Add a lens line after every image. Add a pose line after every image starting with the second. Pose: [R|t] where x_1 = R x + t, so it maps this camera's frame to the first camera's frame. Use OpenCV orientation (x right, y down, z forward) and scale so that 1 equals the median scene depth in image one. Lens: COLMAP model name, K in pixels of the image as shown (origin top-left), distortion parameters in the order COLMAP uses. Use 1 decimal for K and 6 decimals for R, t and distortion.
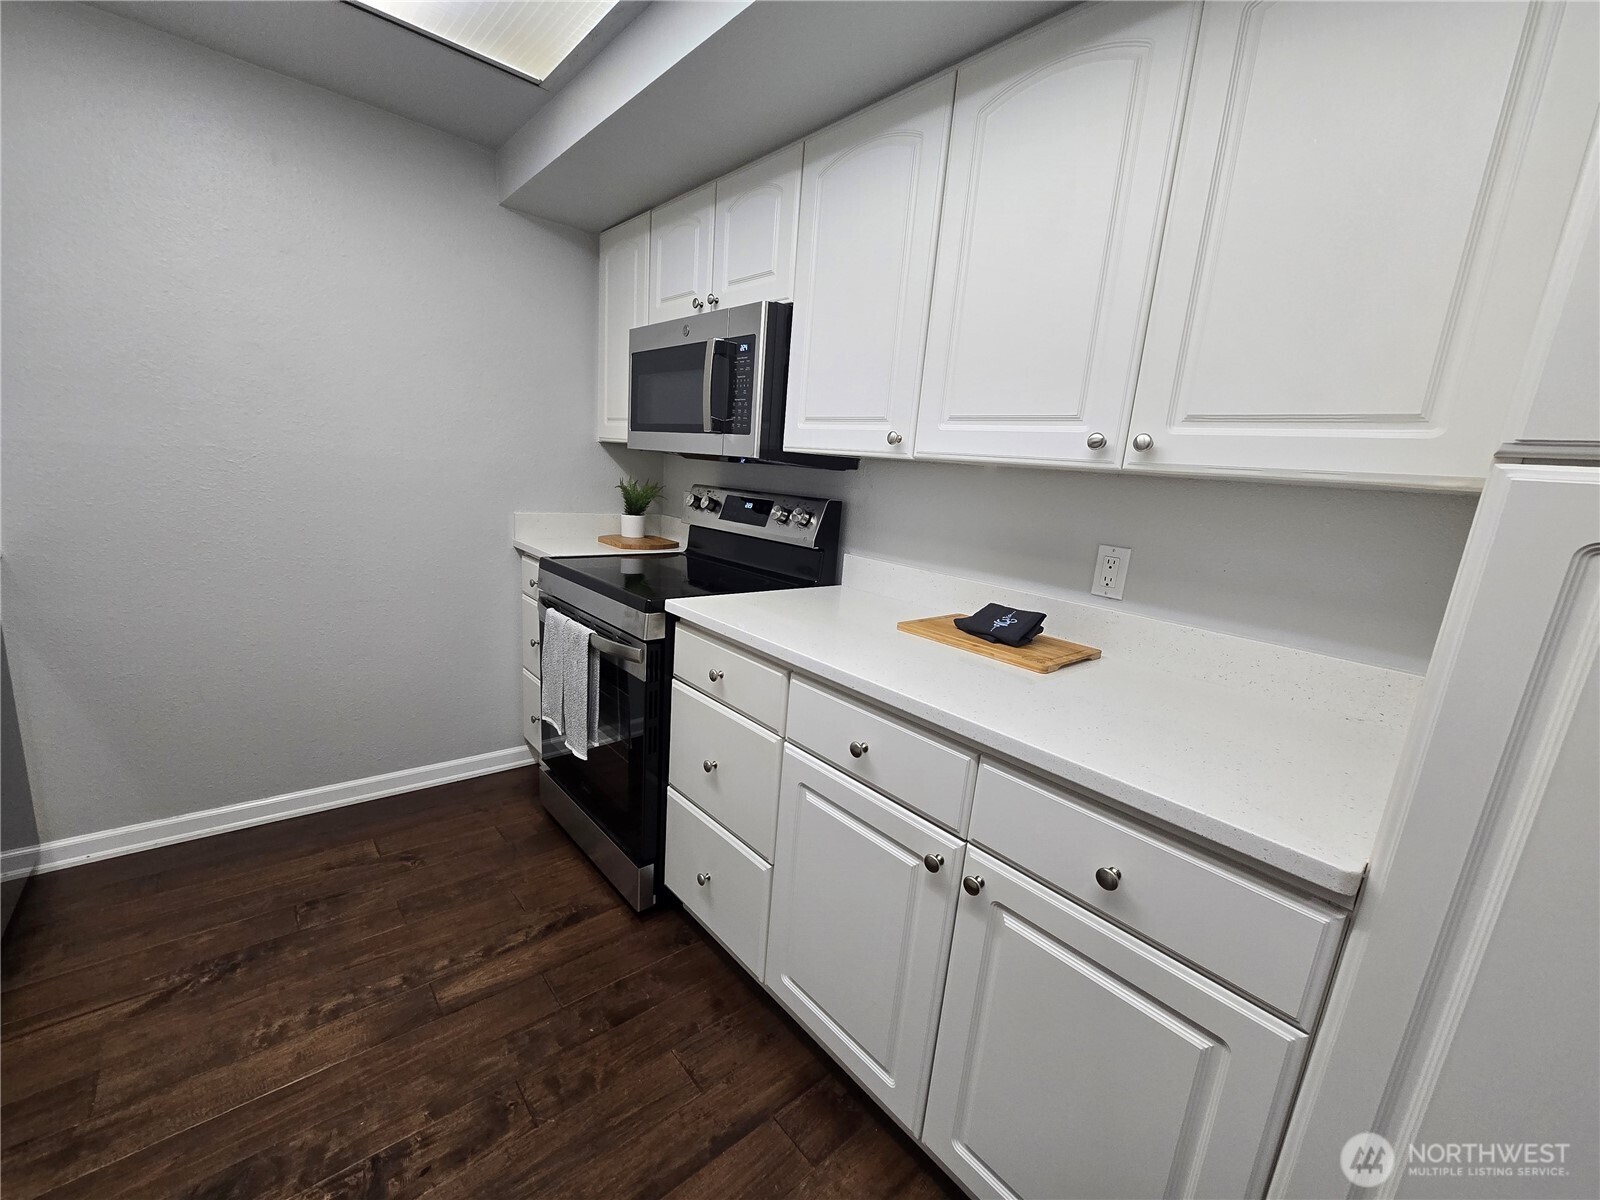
lens RADIAL K [[656.7, 0, 799.9], [0, 656.7, 610.0], [0, 0, 1]] dist [-0.008604, 0.002688]
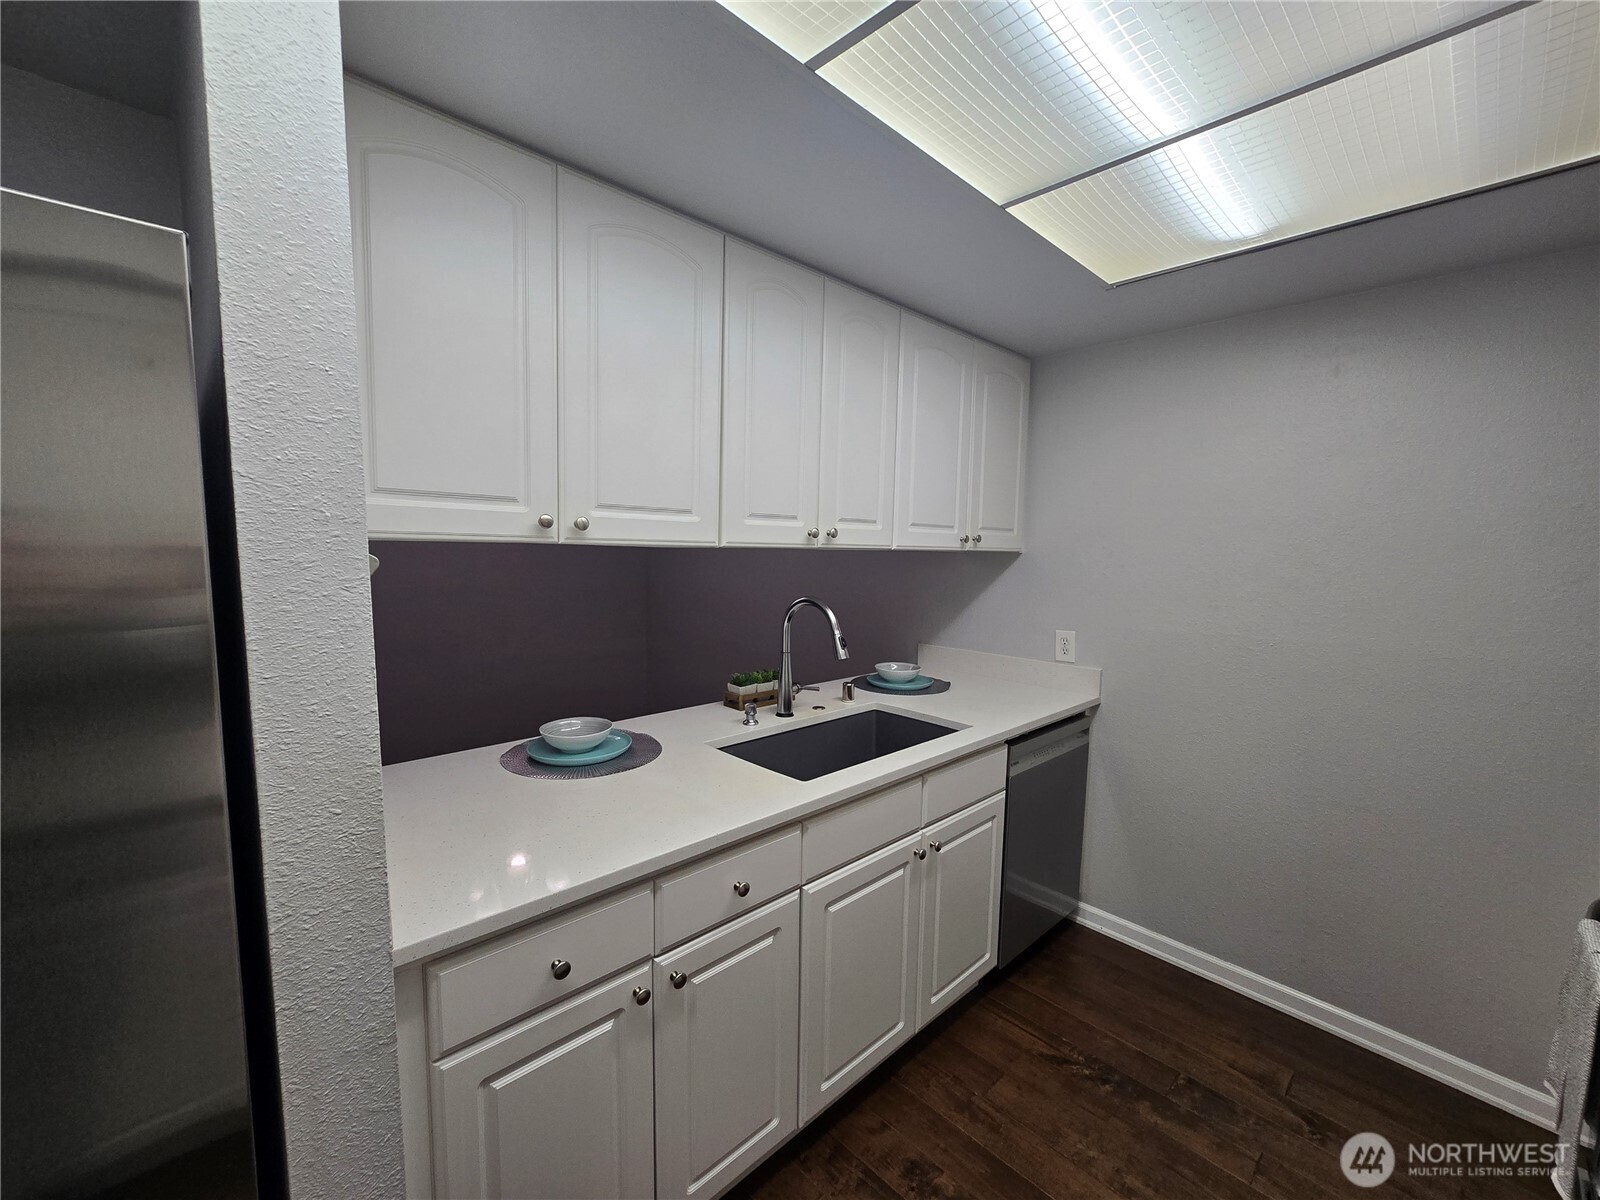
lens RADIAL K [[656.7, 0, 798.2], [0, 656.7, 610.6], [0, 0, 1]] dist [-0.008604, 0.002688]
pose [[0.045221, 0.023275, -0.998706, 0.239681], [-0.225852, 0.974082, 0.012475, -0.151966], [0.973111, 0.224996, 0.049306, 0.201513]]
